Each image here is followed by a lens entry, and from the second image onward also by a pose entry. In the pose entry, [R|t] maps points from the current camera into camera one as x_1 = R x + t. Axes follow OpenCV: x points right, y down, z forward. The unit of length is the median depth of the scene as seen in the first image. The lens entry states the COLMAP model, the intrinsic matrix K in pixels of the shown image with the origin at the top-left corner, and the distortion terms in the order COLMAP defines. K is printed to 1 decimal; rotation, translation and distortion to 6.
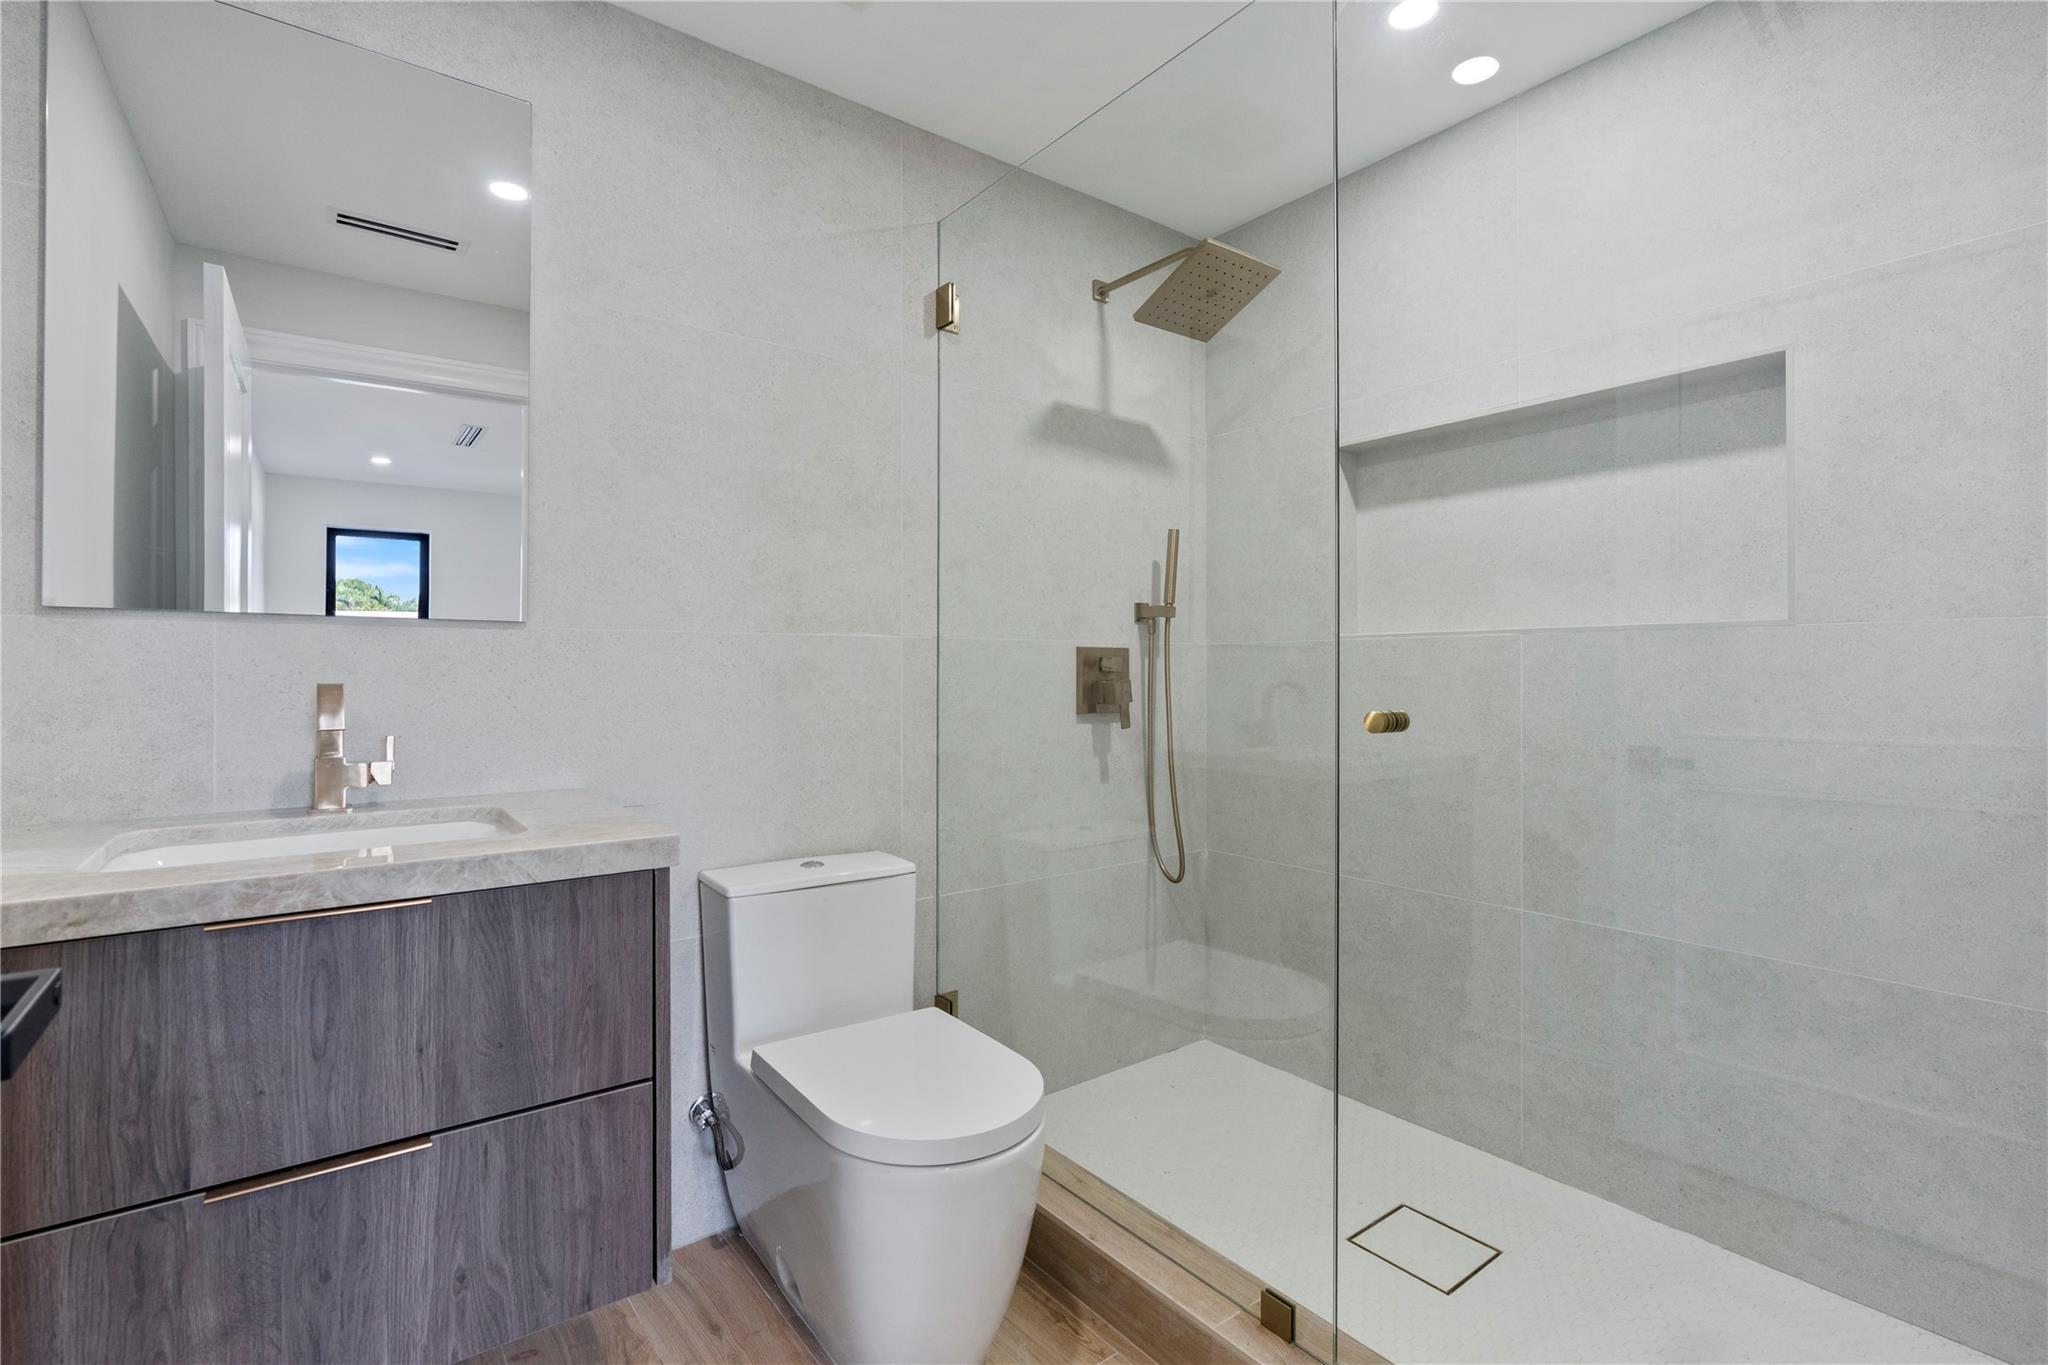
lens RADIAL K [[952.7, 0, 1024.0], [0, 952.7, 682.5], [0, 0, 1]] dist [-0.000760, -0.000130]
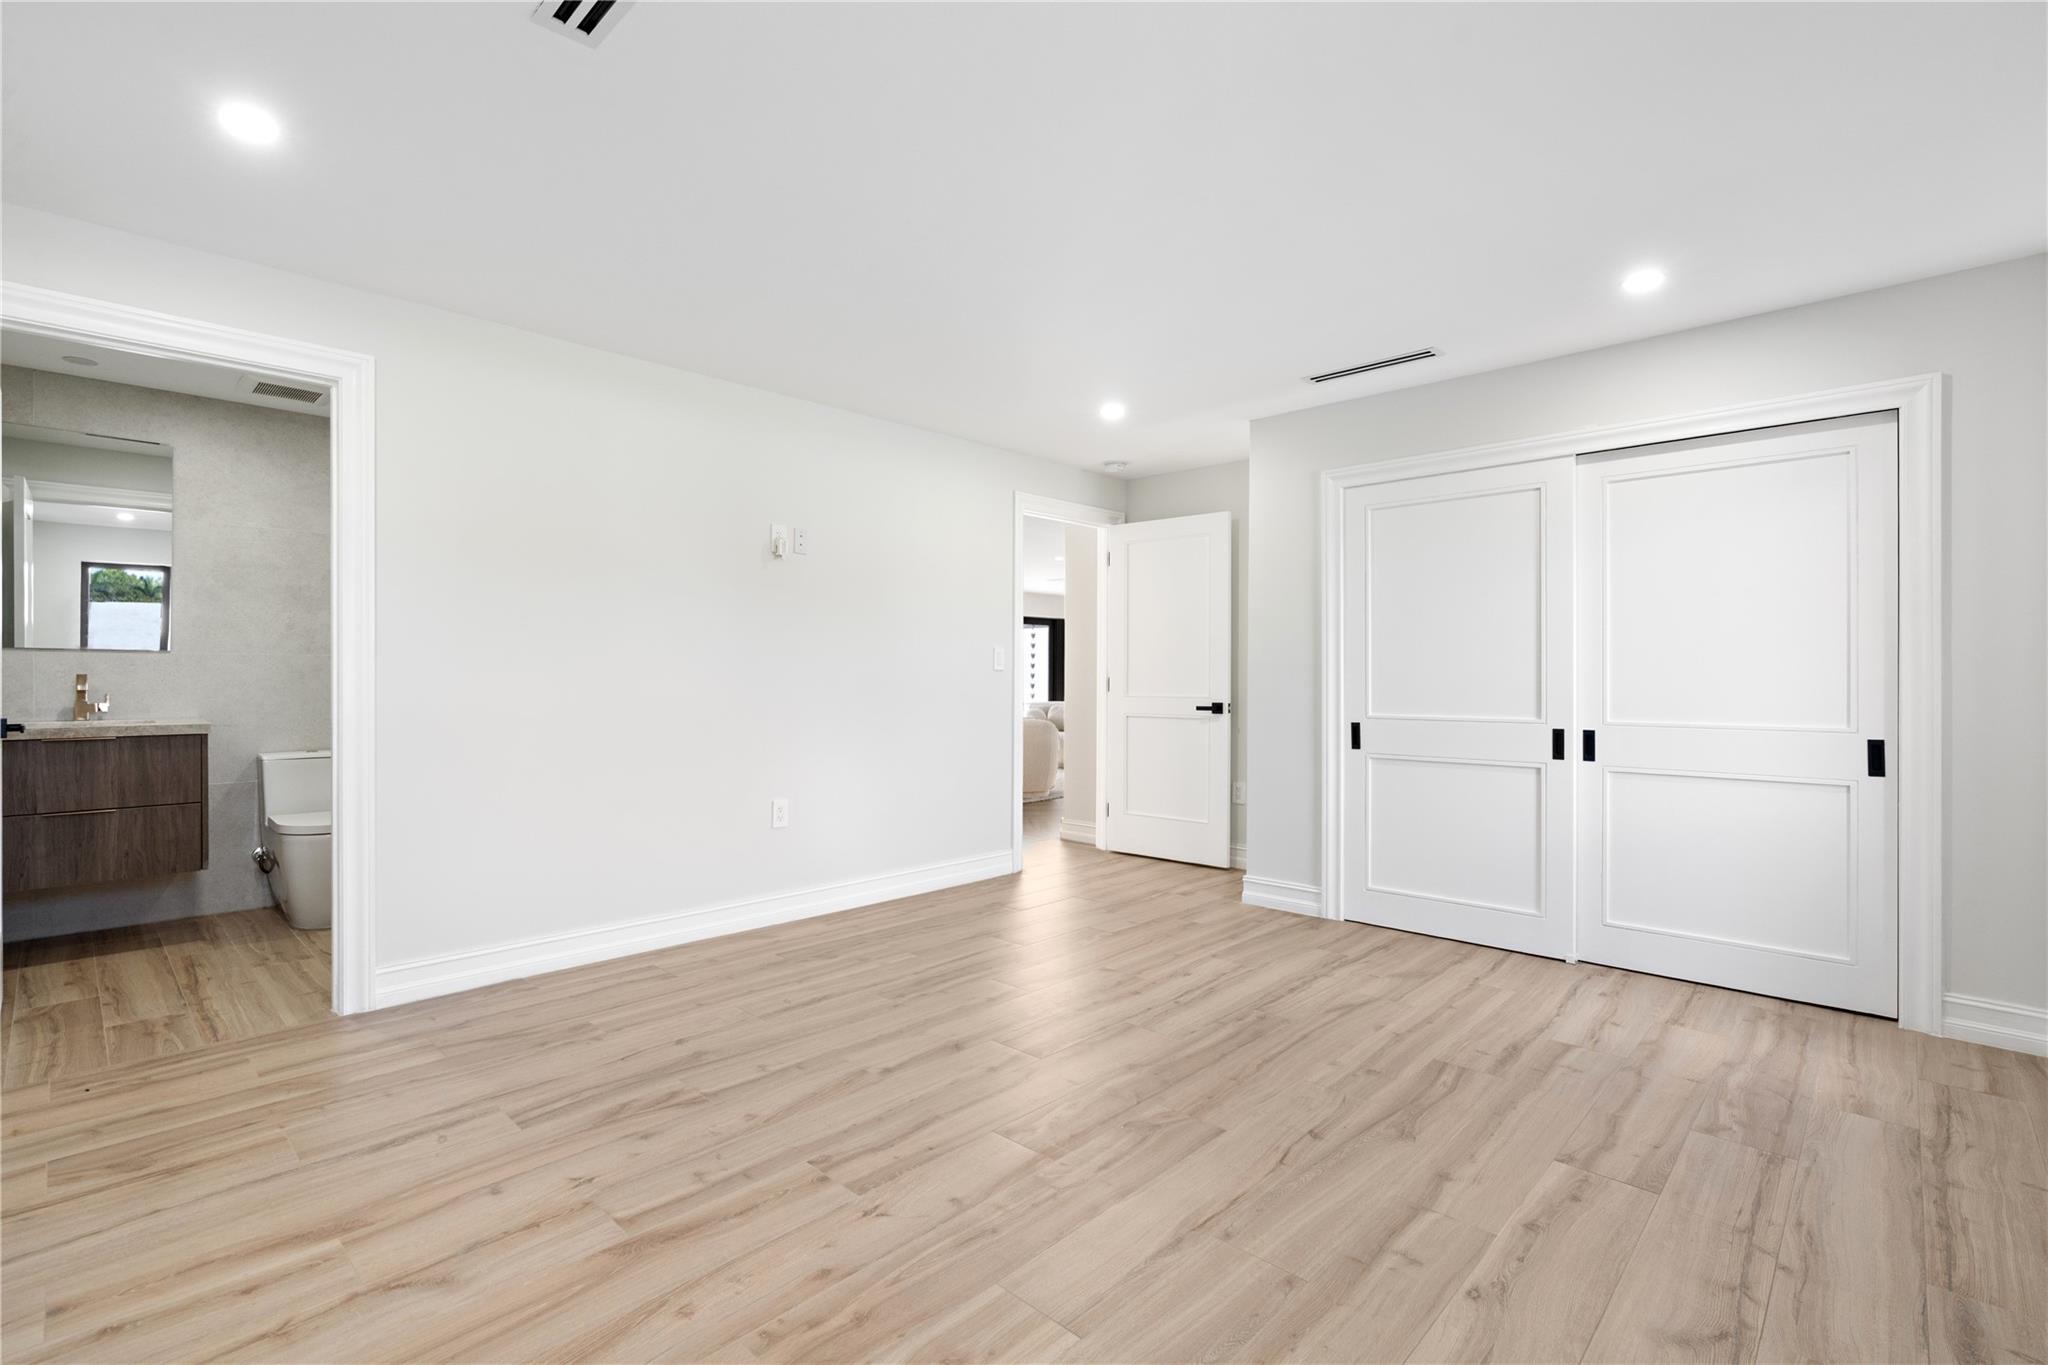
lens RADIAL K [[936.9, 0, 1018.5], [0, 936.9, 683.9], [0, 0, 1]] dist [0.000806, 0.000316]
pose [[0.988199, 0.001962, 0.153161, 1.925038], [-0.001734, 0.999997, -0.001626, 0.035806], [-0.153163, 0.001342, 0.988200, -2.632634]]
